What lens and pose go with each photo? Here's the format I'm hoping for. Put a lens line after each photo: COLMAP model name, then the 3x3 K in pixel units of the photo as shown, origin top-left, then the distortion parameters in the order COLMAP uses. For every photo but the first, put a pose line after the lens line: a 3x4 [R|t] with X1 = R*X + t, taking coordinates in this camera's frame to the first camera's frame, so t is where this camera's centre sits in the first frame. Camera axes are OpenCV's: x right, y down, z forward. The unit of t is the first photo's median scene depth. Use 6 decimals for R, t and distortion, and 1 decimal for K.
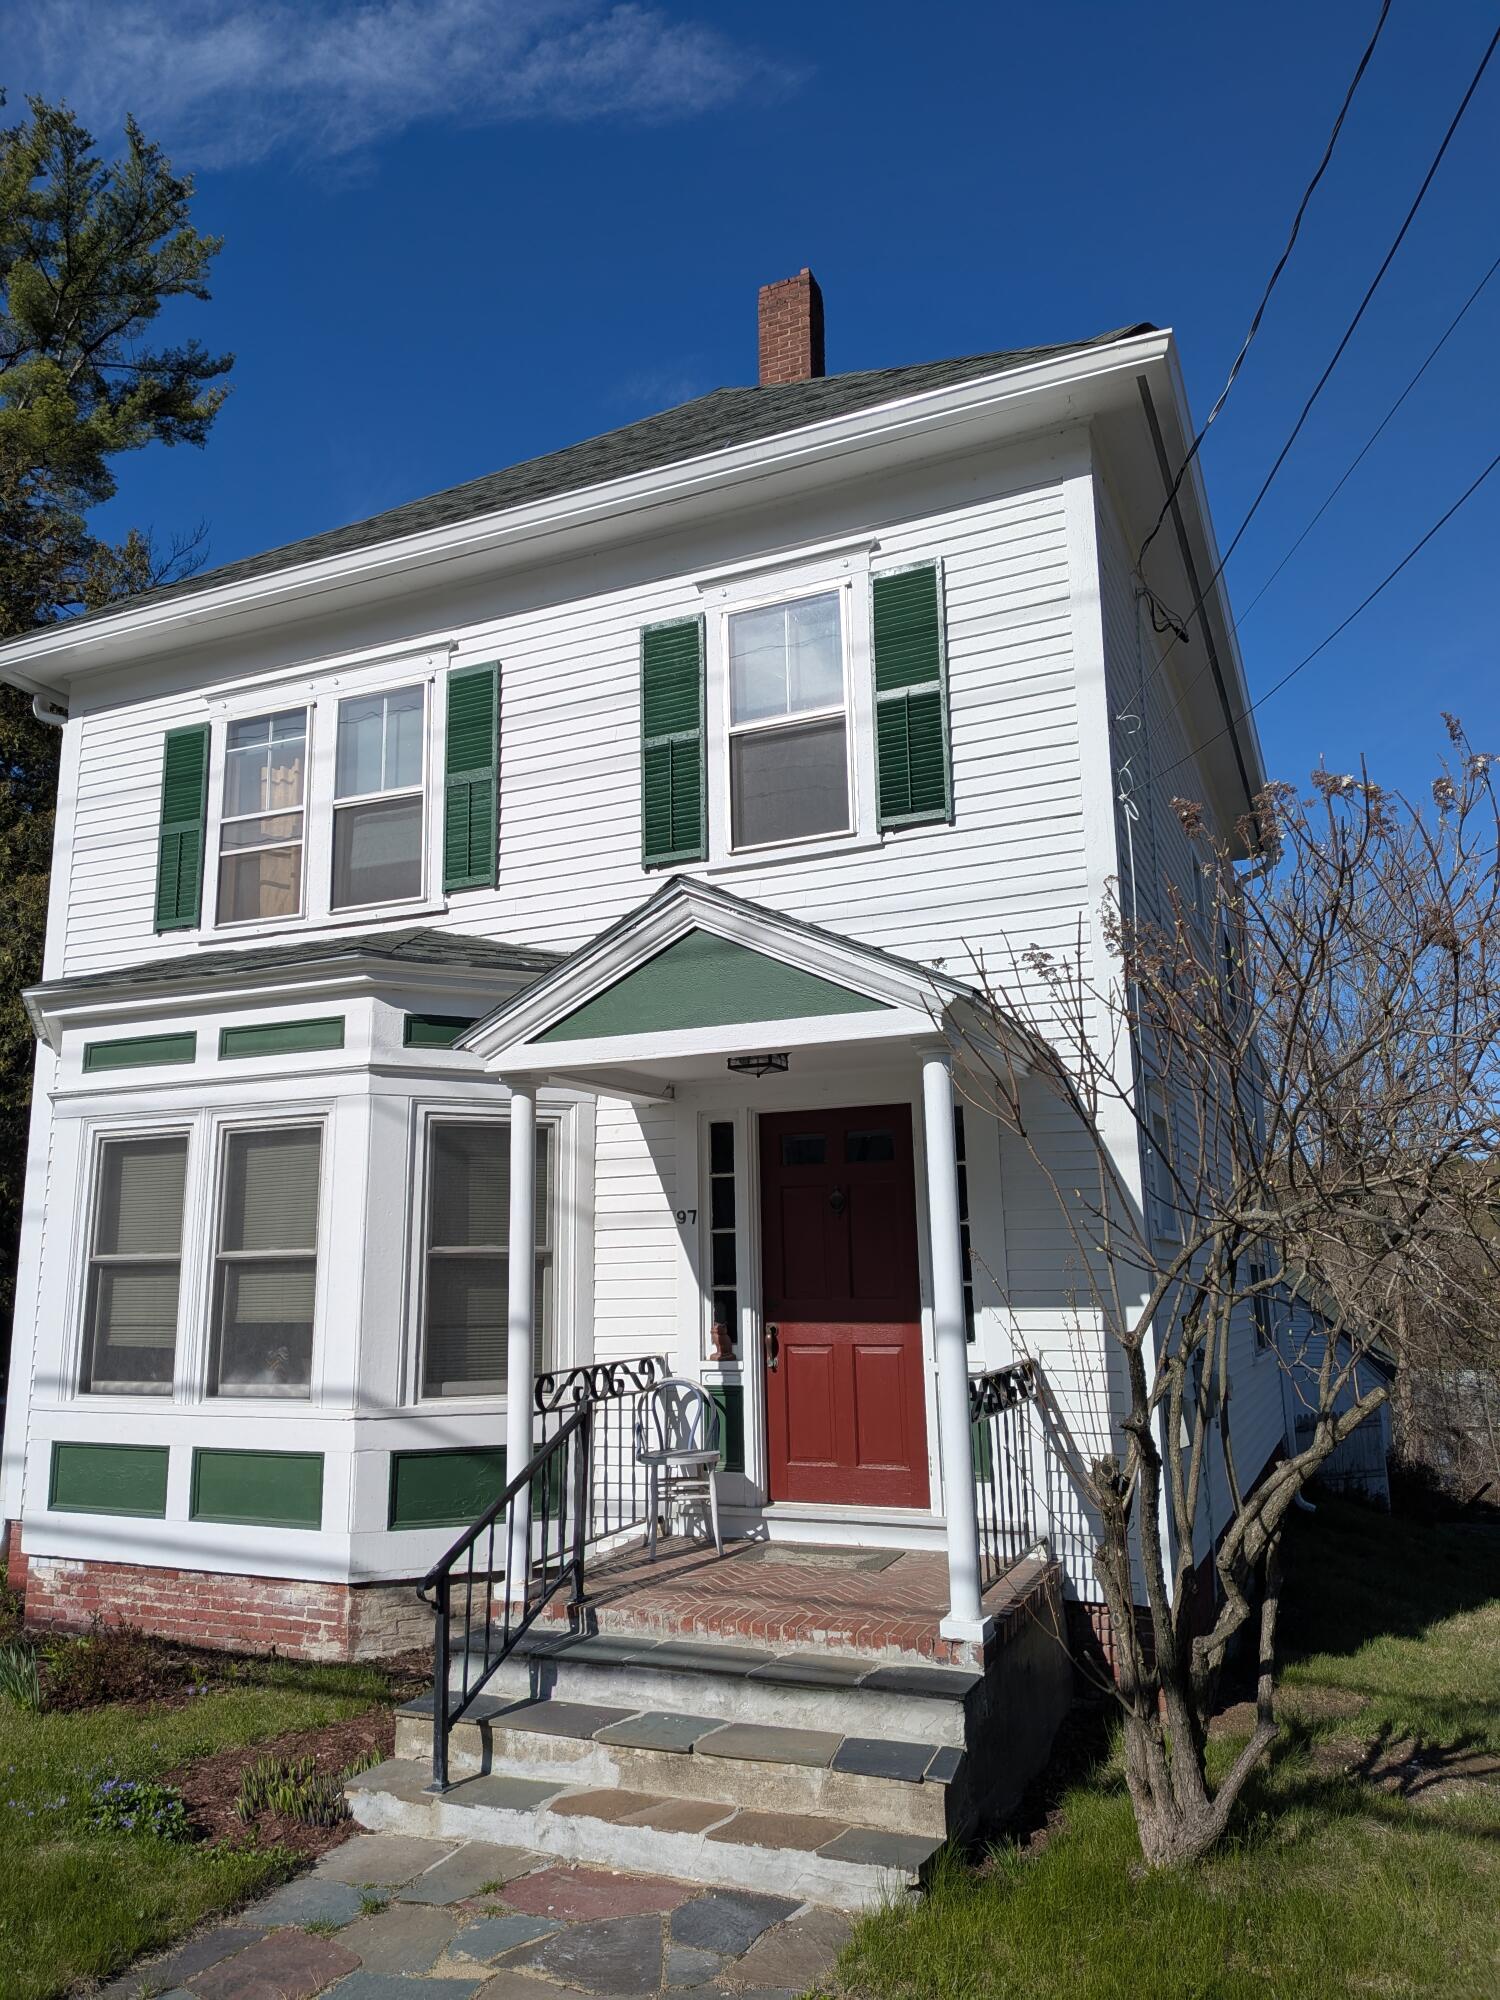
lens RADIAL K [[1461.6, 0, 737.6], [0, 1461.6, 989.5], [0, 0, 1]] dist [0.027156, -0.058421]
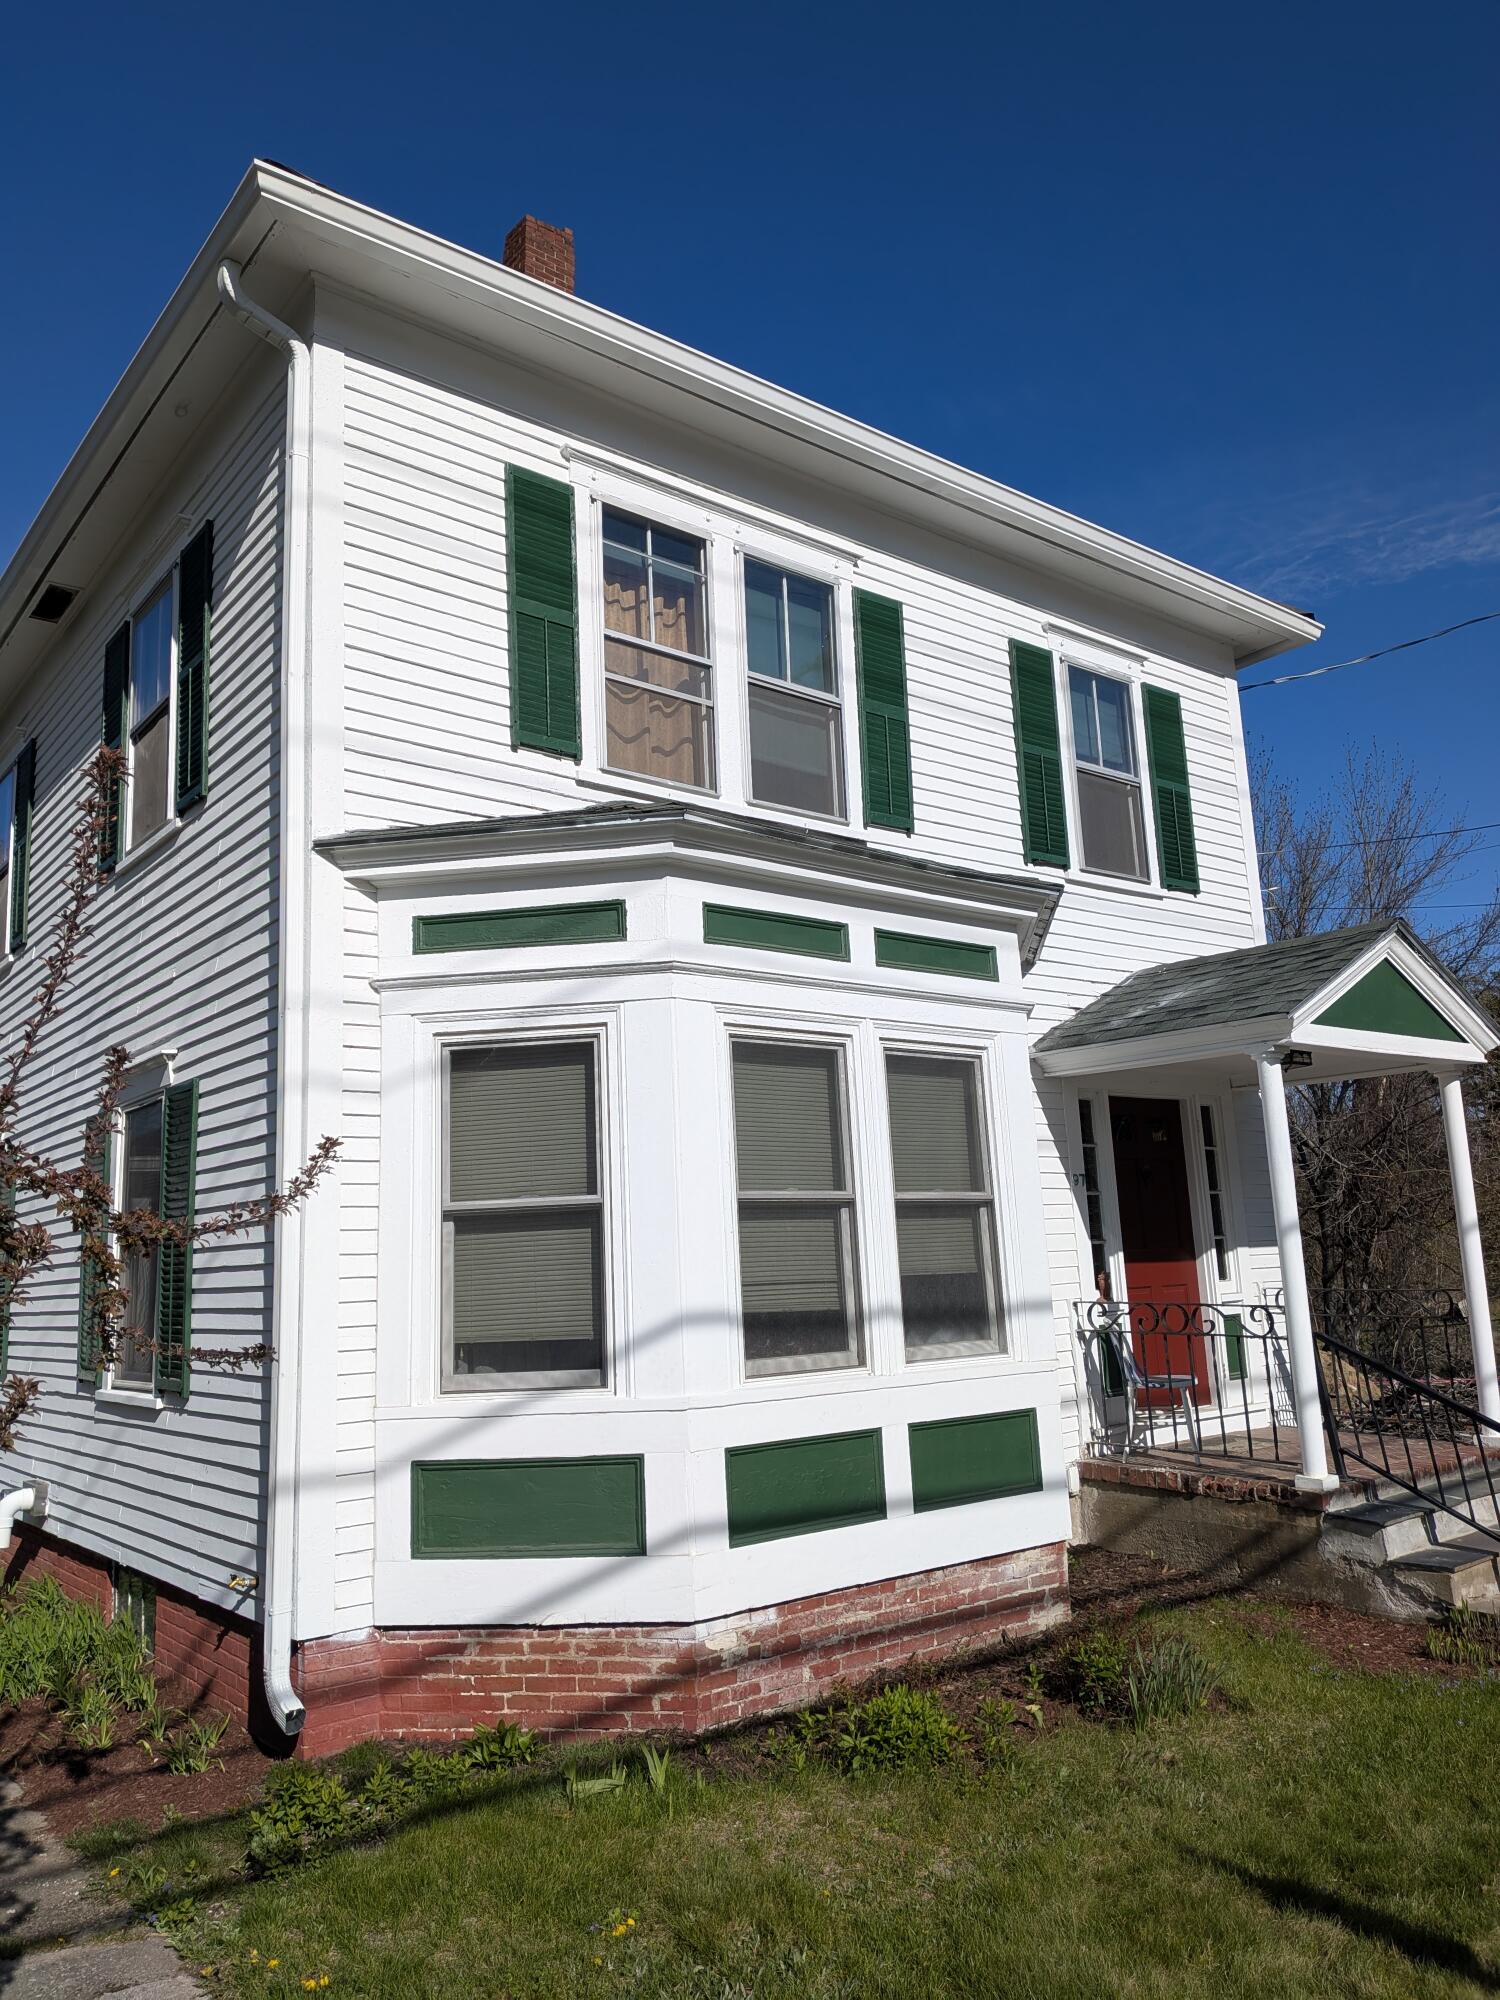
lens RADIAL K [[1461.6, 0, 731.7], [0, 1461.6, 981.8], [0, 0, 1]] dist [0.027156, -0.058421]
pose [[0.460710, 0.165144, 0.872051, -1.127862], [-0.144255, 0.983405, -0.110021, 0.162377], [-0.875749, -0.075110, 0.476887, 0.676481]]
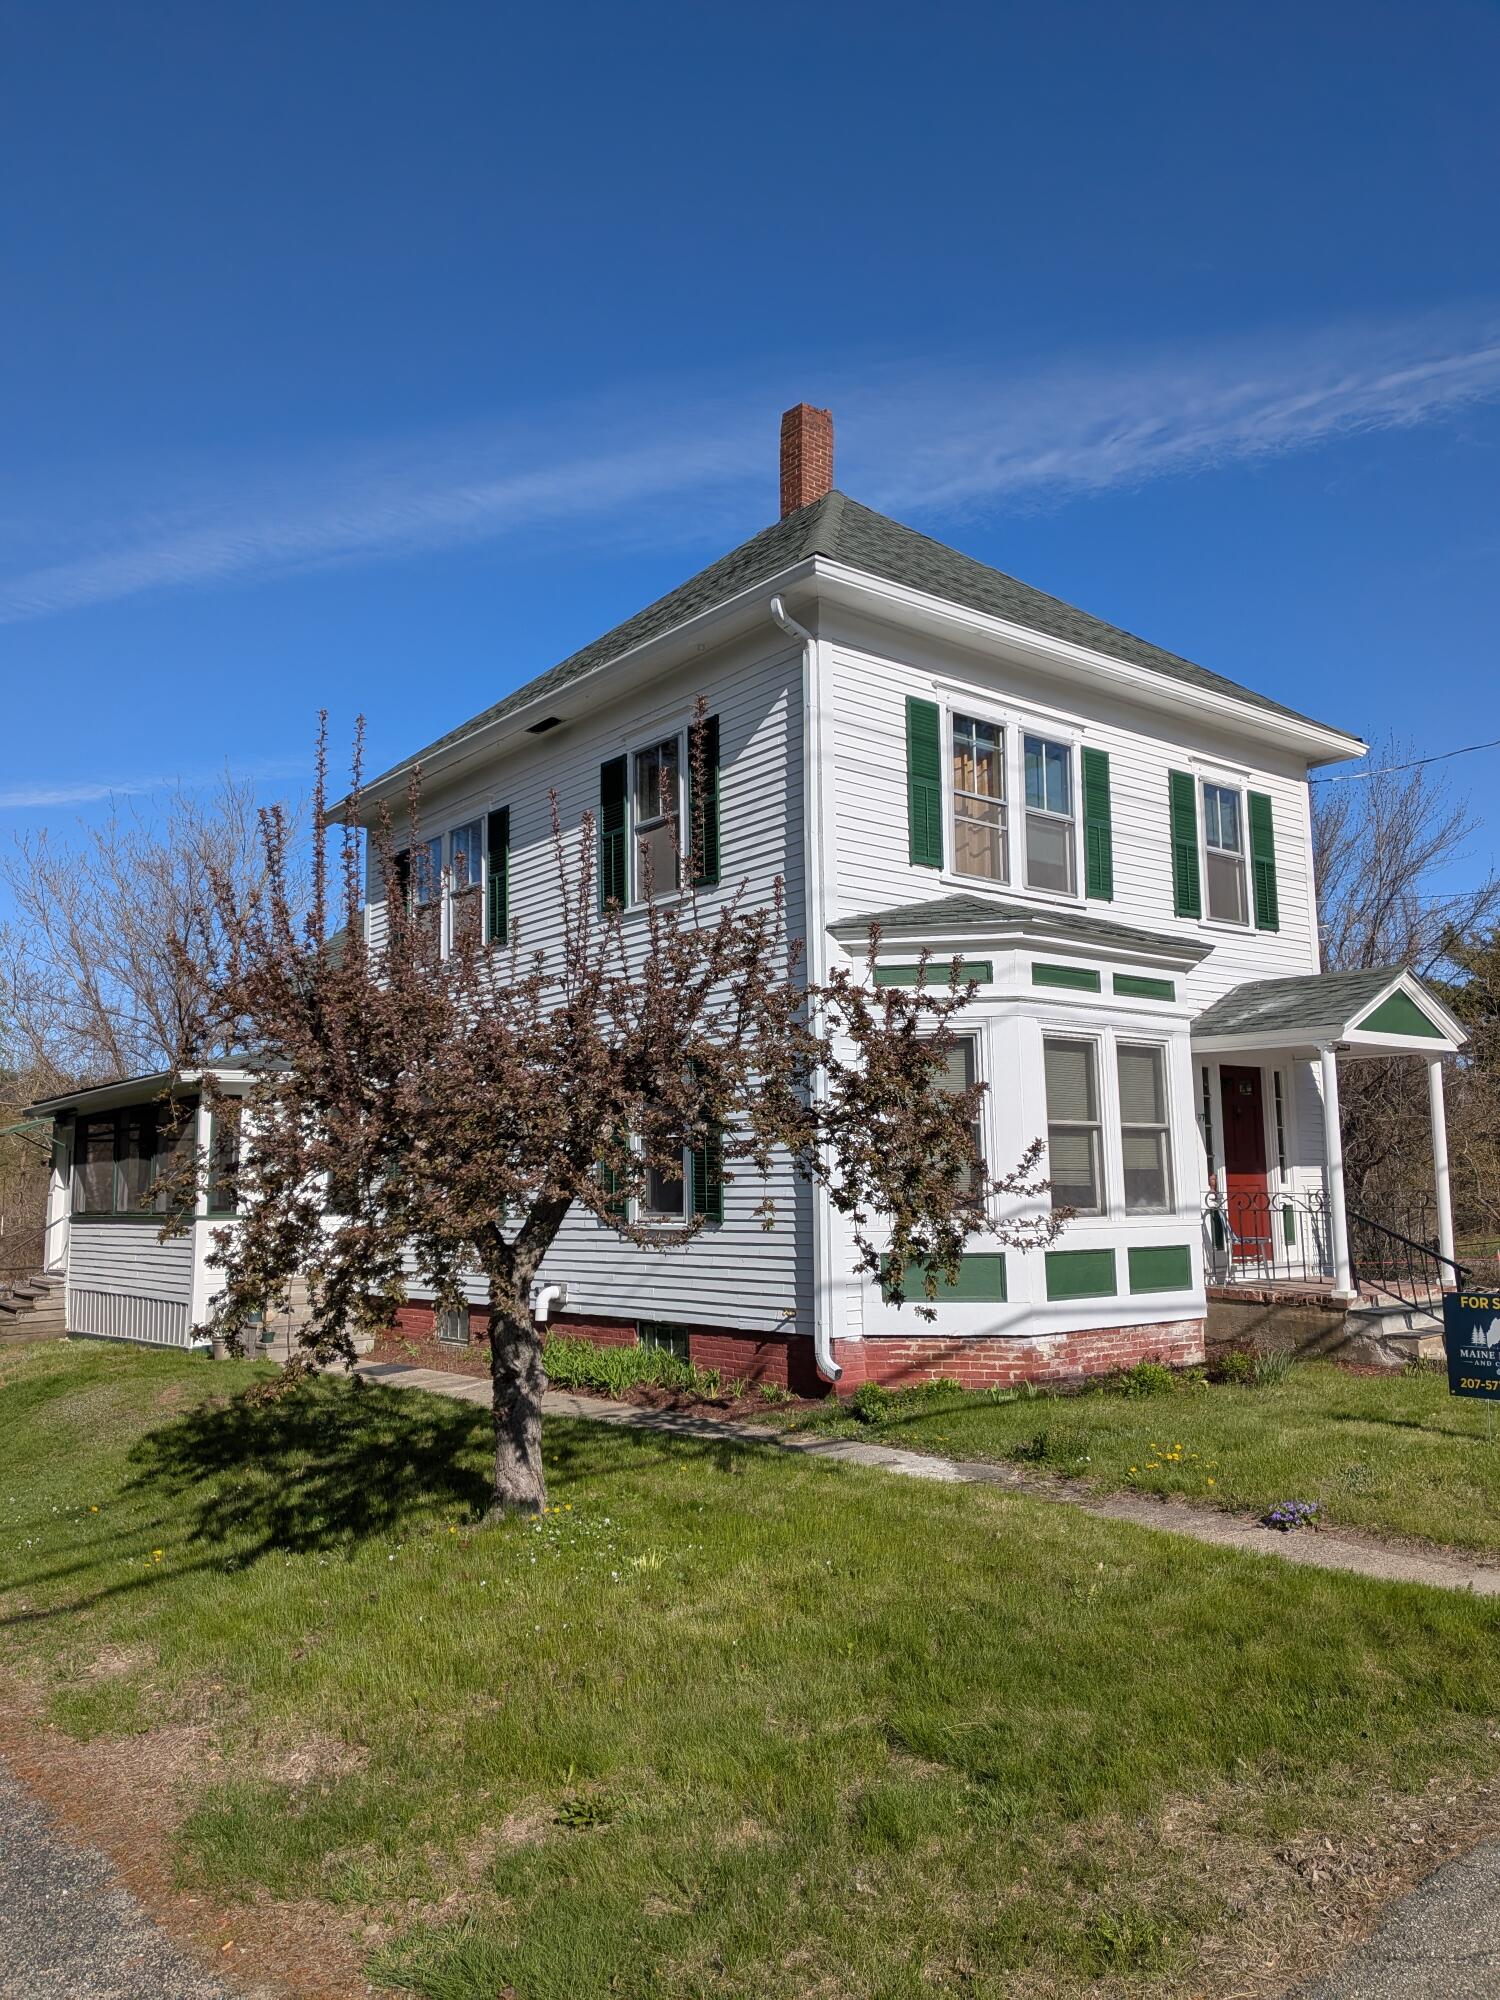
lens RADIAL K [[1461.6, 0, 738.2], [0, 1461.6, 1006.8], [0, 0, 1]] dist [0.027156, -0.058421]
pose [[0.453284, 0.118000, 0.883521, -1.842136], [-0.171105, 0.984284, -0.043674, 0.191103], [-0.874790, -0.131378, 0.466351, 0.644002]]
